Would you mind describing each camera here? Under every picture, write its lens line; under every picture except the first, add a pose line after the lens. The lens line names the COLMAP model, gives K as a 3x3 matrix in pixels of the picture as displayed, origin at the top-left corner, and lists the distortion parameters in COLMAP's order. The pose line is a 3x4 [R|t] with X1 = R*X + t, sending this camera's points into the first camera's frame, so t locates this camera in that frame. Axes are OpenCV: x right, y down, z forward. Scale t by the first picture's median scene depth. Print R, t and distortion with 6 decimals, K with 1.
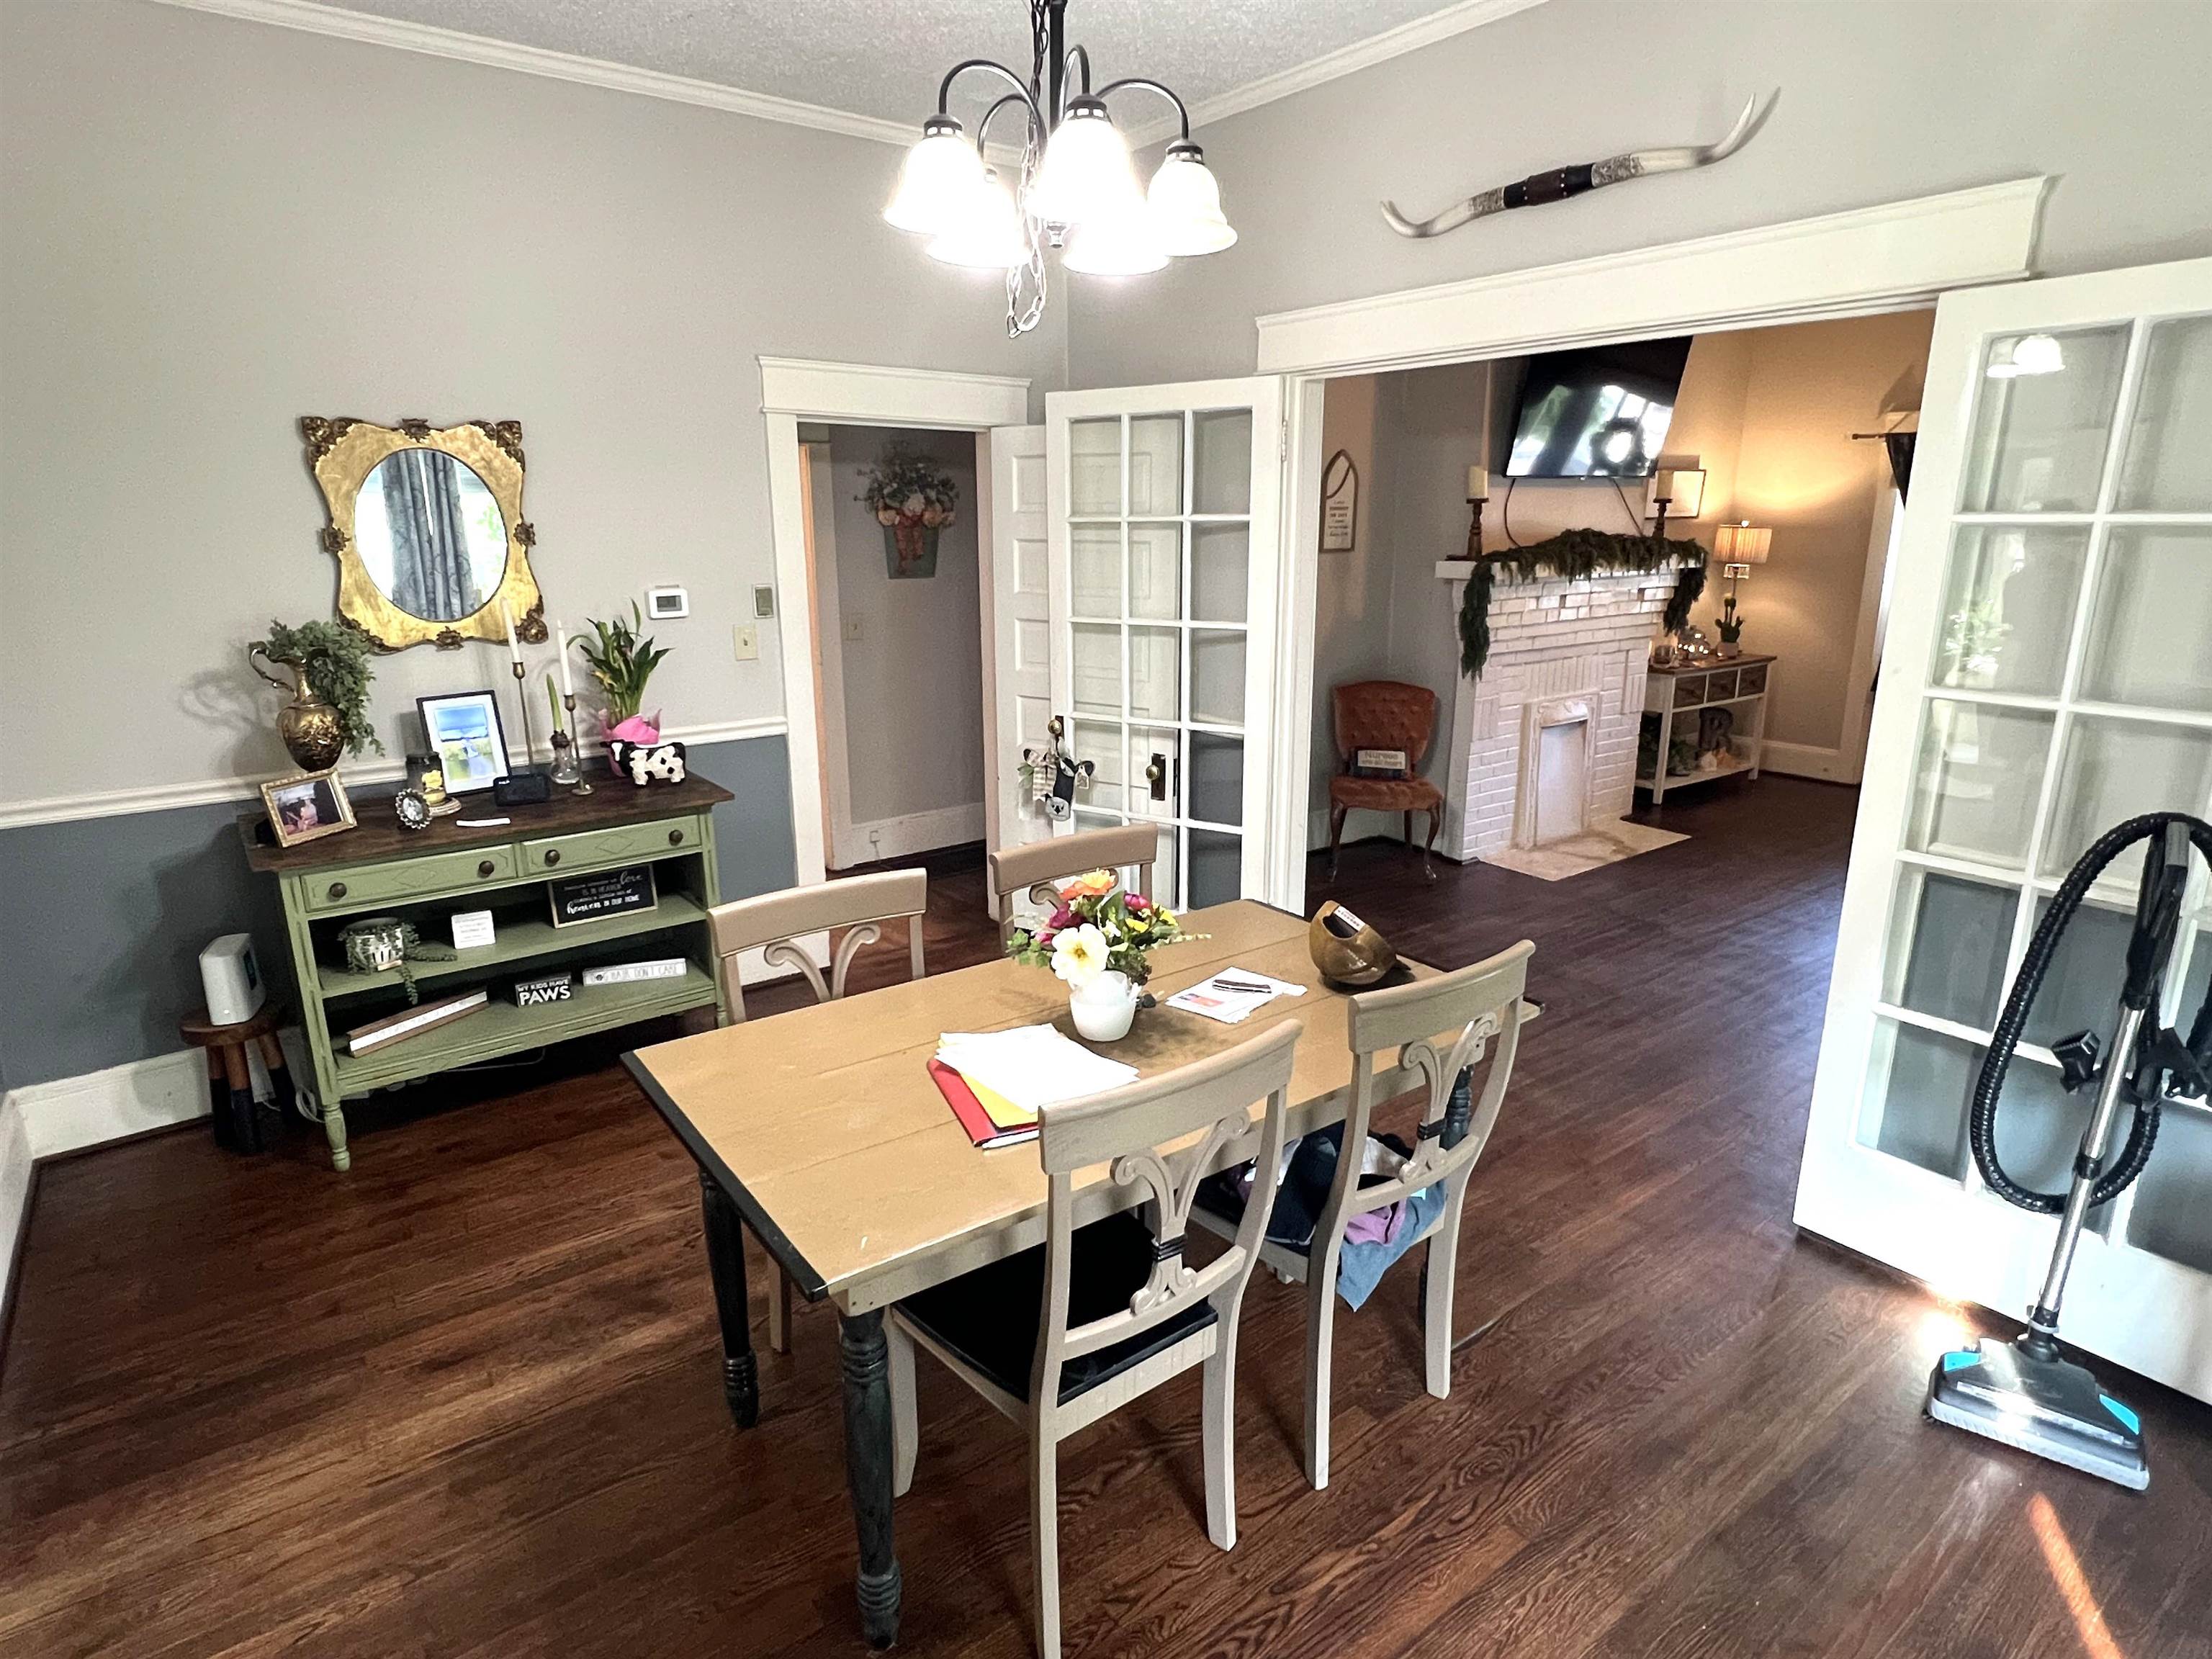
lens RADIAL K [[1221.4, 0, 1106.0], [0, 1221.4, 829.5], [0, 0, 1]] dist [-0.001930, -0.000419]
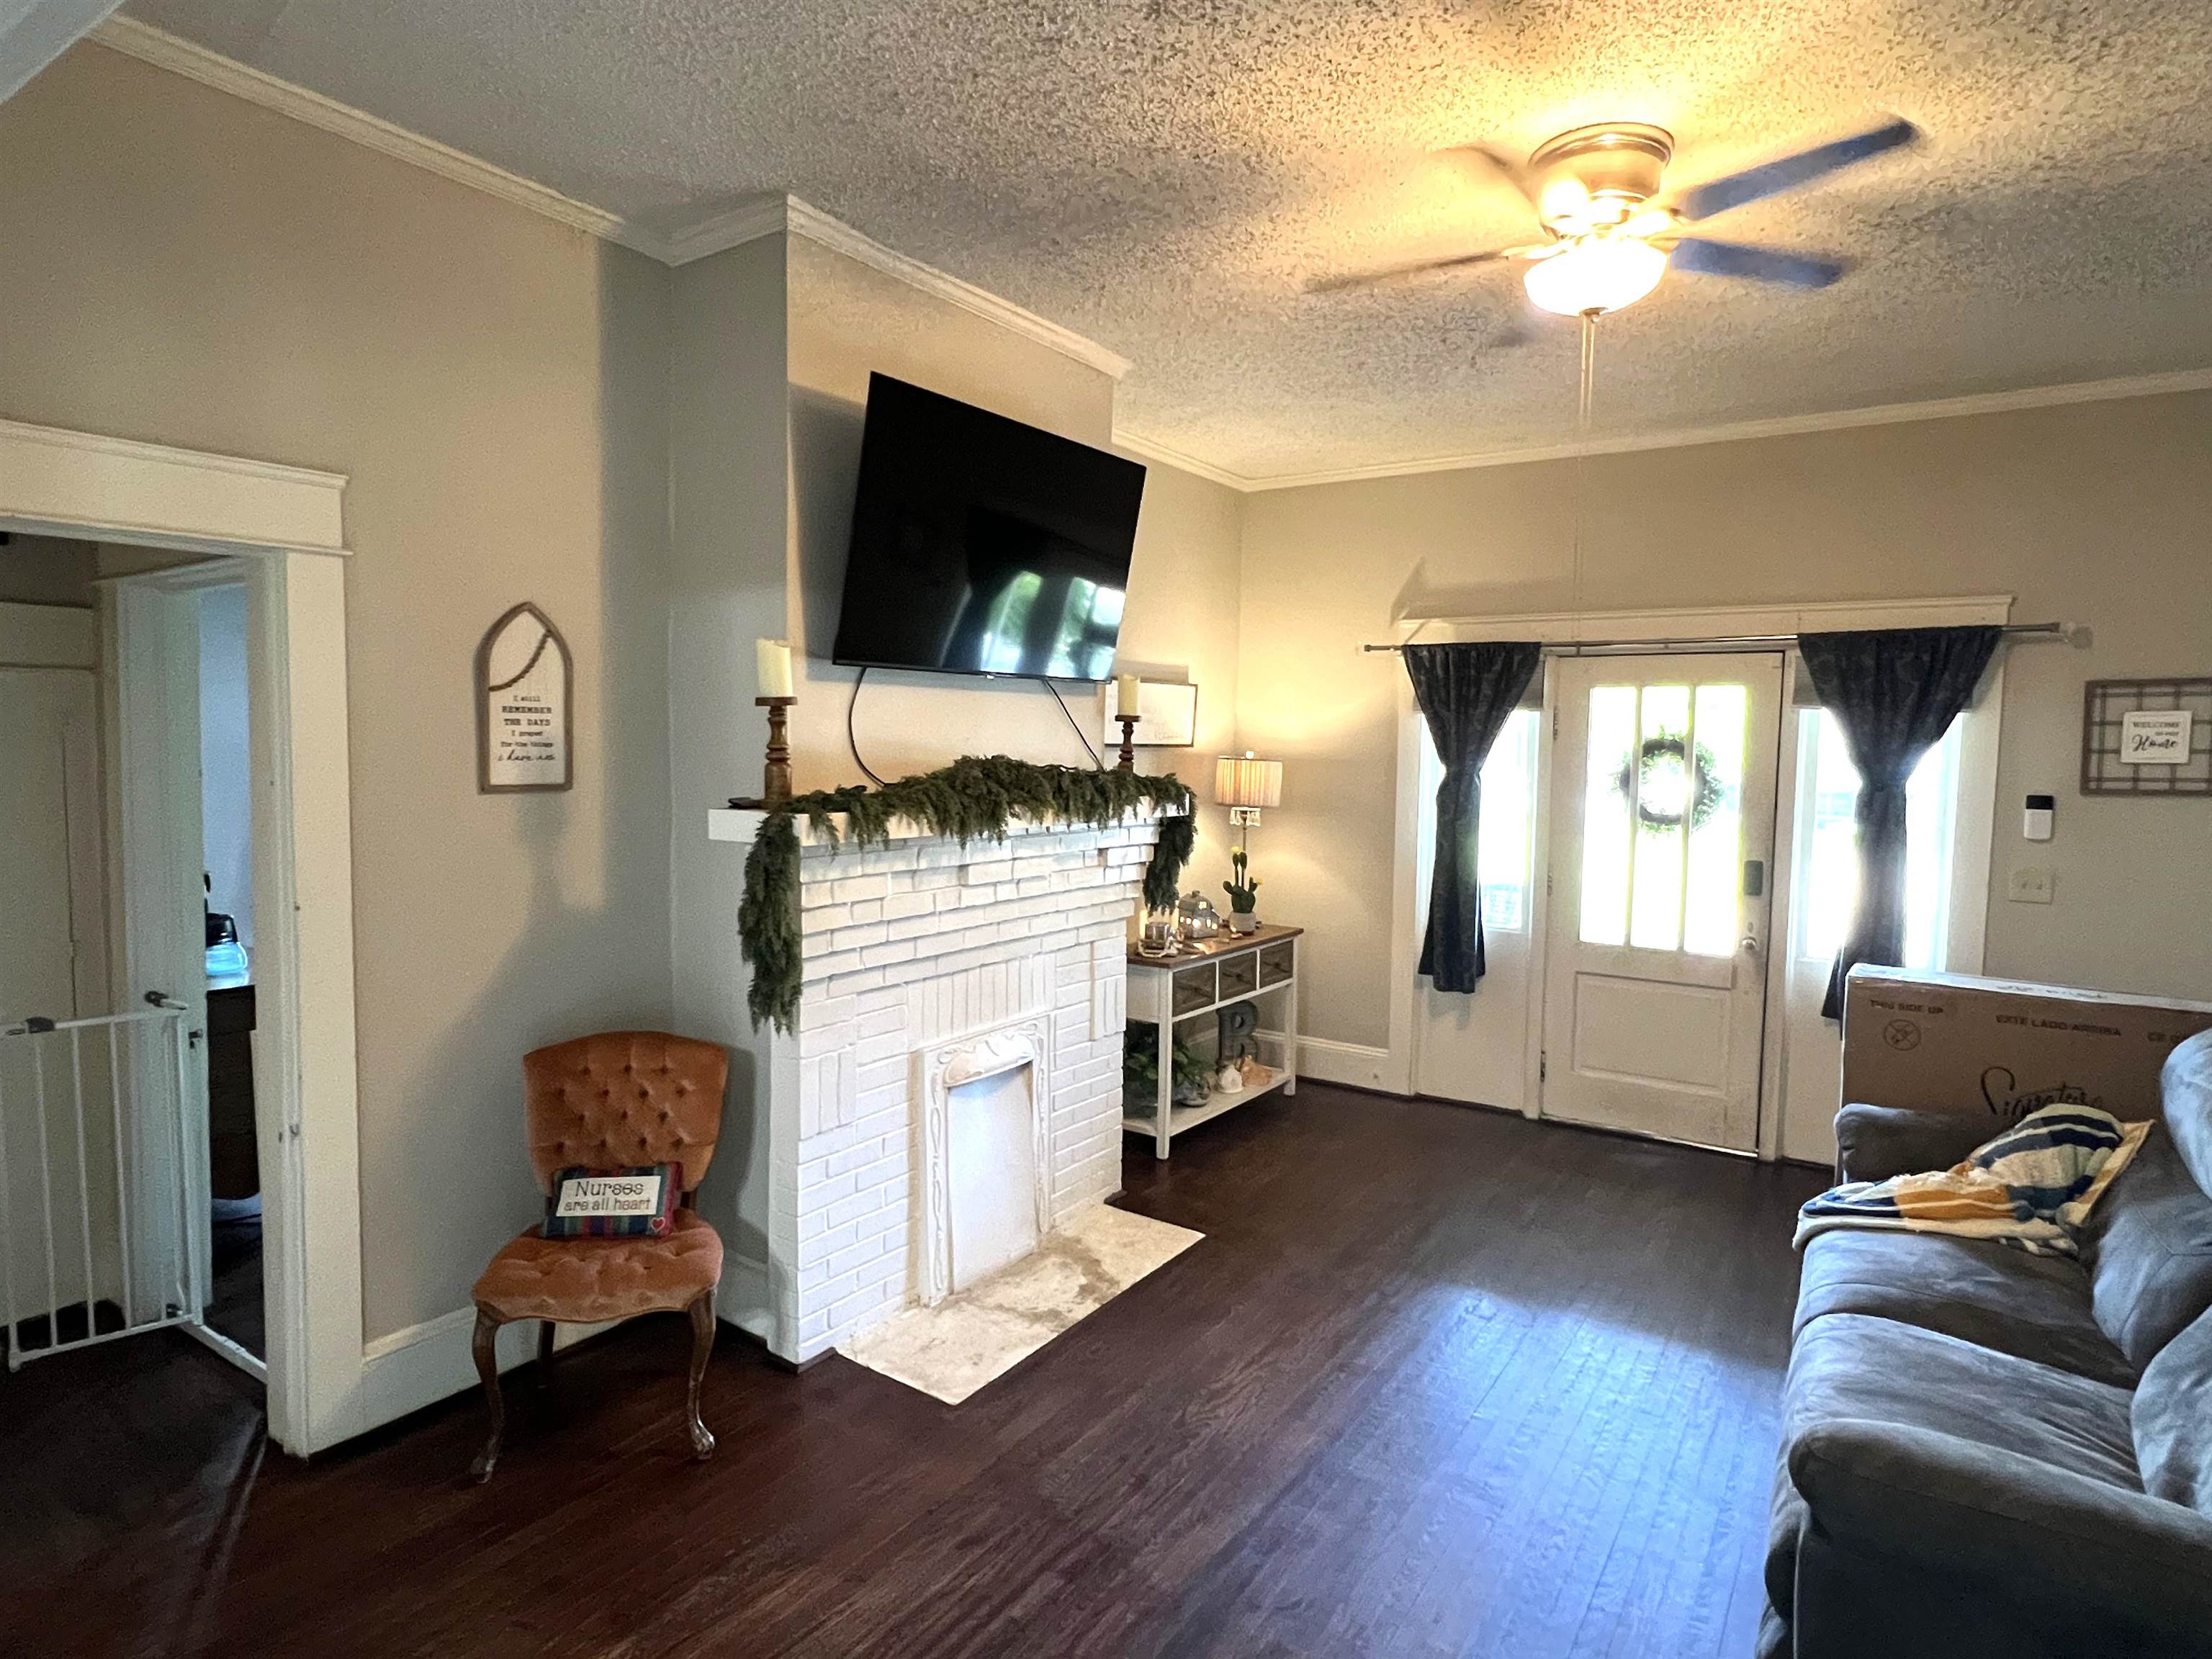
lens RADIAL K [[1227.7, 0, 1106.0], [0, 1227.7, 829.5], [0, 0, 1]] dist [0.044850, -0.000077]
pose [[0.945719, -0.002601, 0.324975, 0.233005], [0.062402, 0.982814, -0.173730, -0.095758], [-0.318938, 0.184579, 0.929628, 0.399348]]
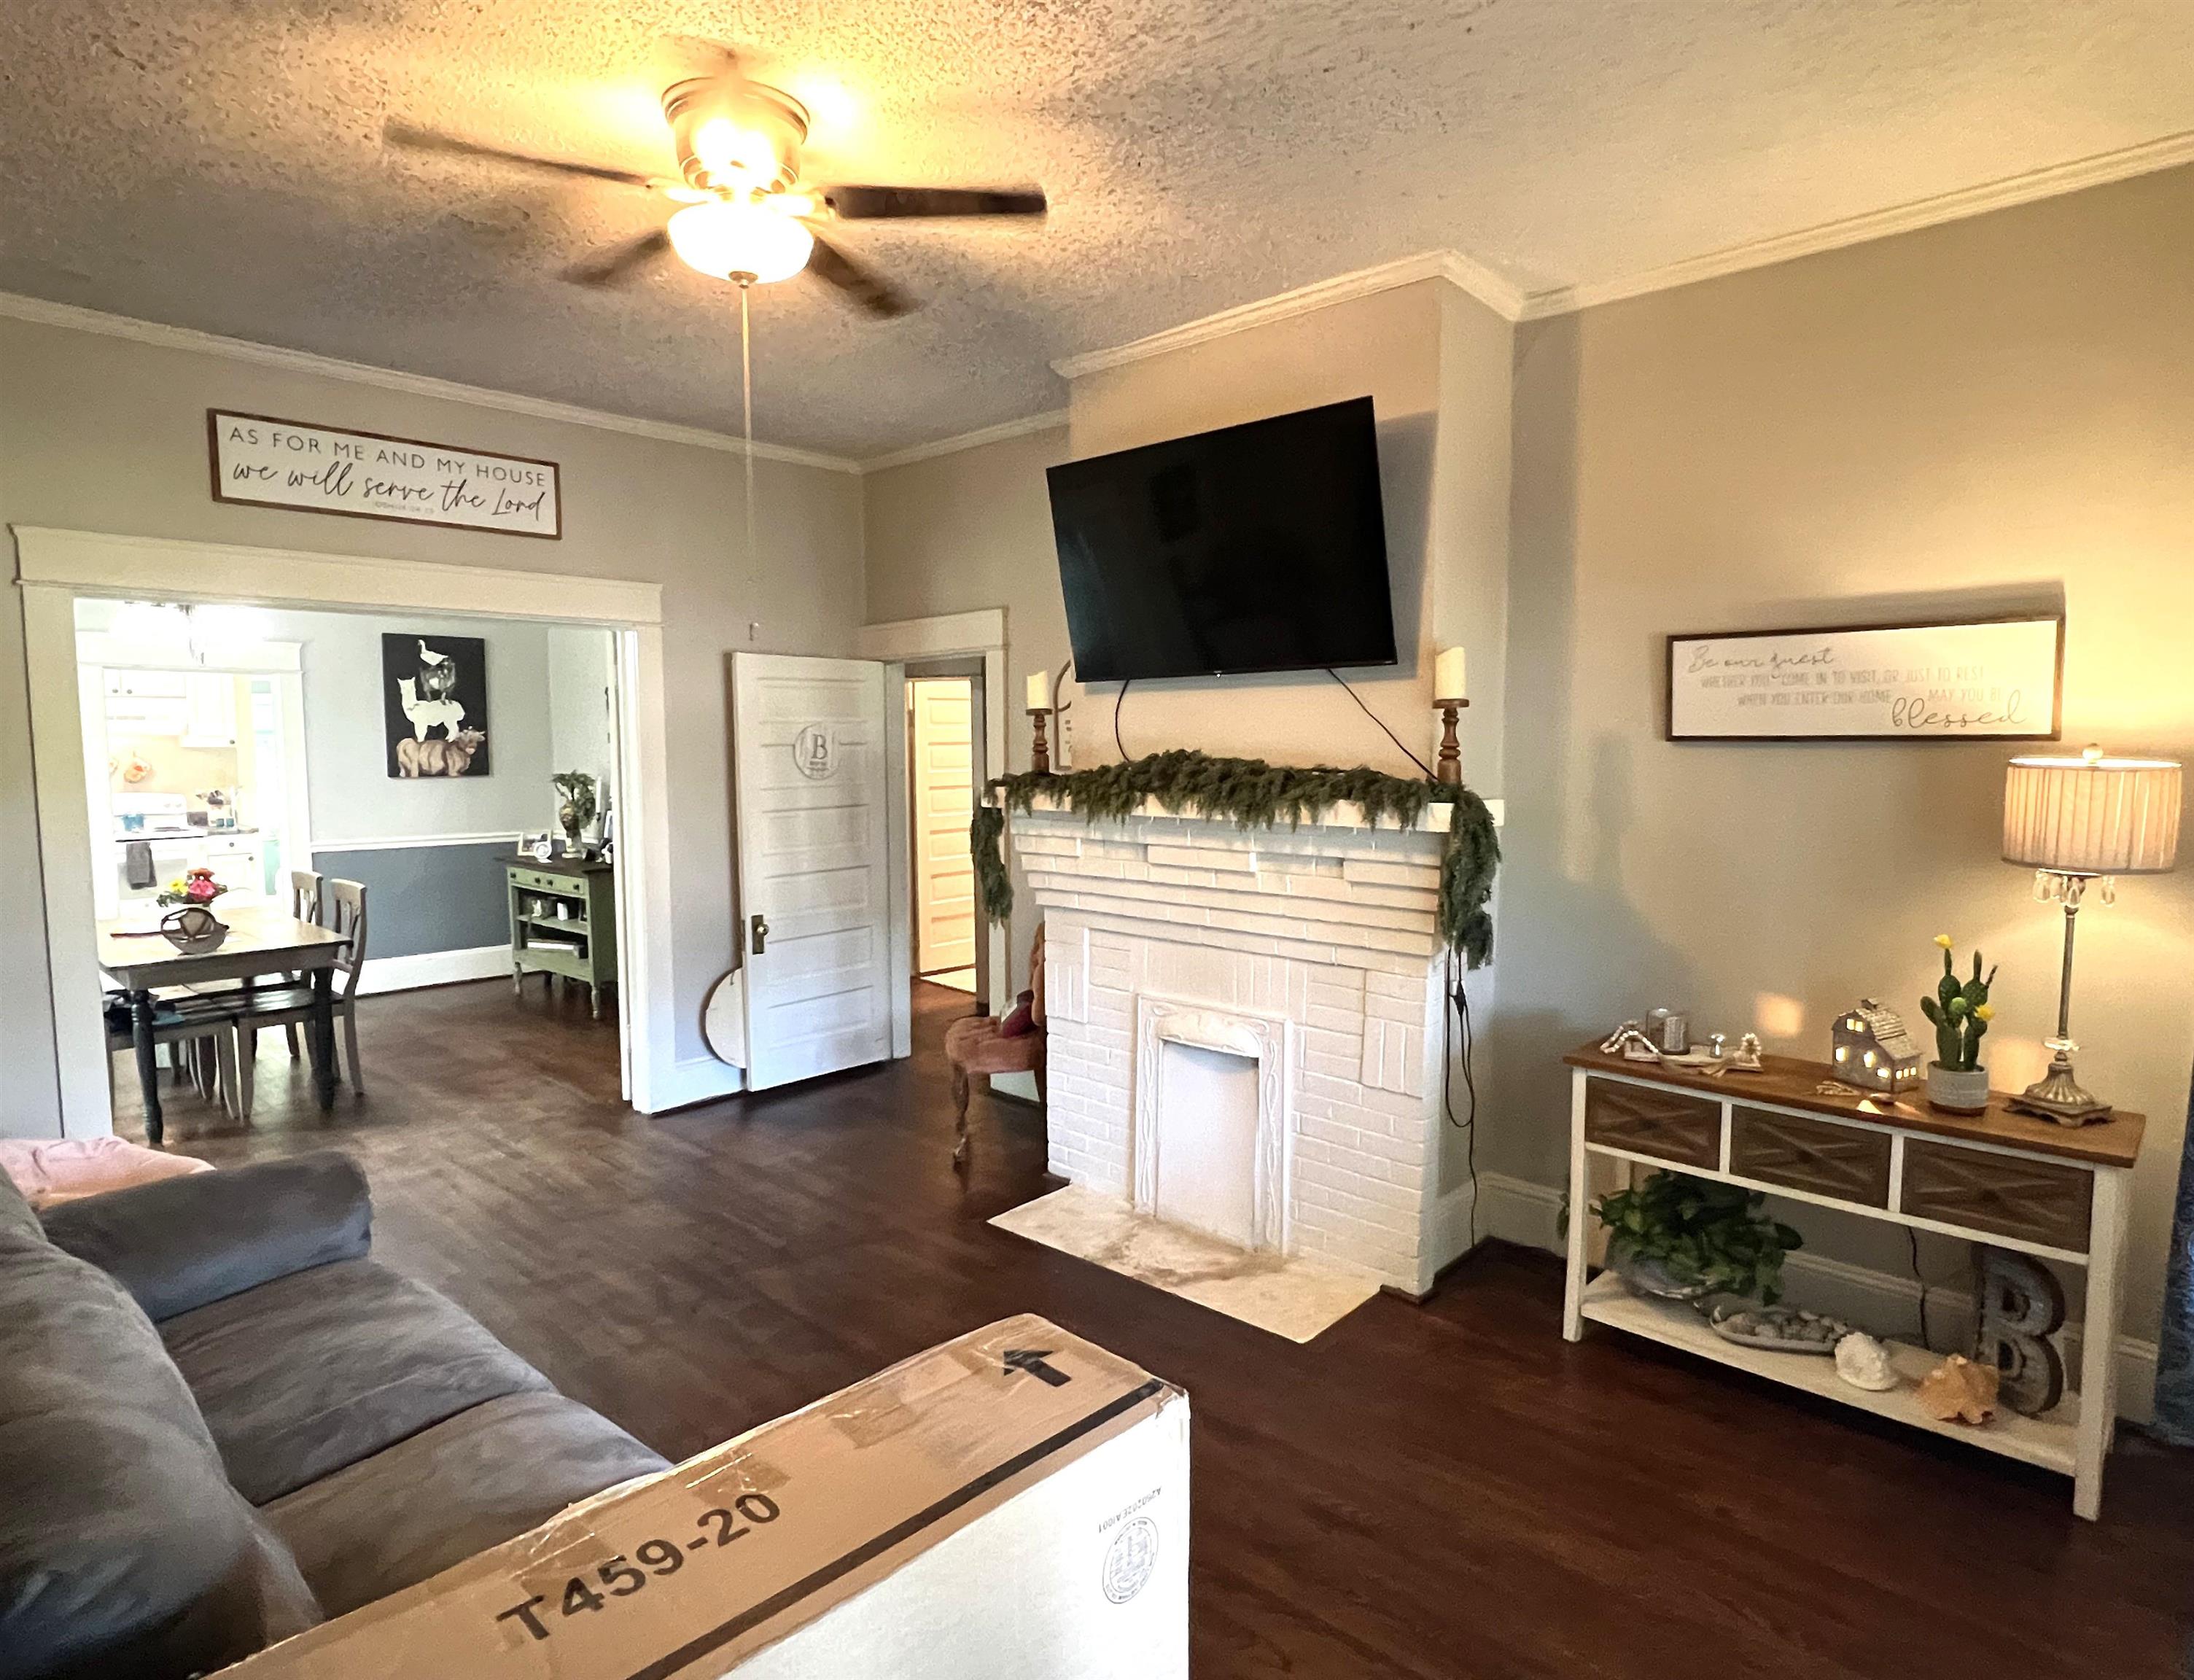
lens RADIAL K [[1216.8, 0, 1097.0], [0, 1216.8, 840.0], [0, 0, 1]] dist [0.002785, 0.000563]
pose [[0.177611, 0.083949, -0.980514, 0.976936], [-0.253946, 0.966520, 0.036750, -0.200514], [0.950771, 0.242471, 0.192983, 0.796034]]
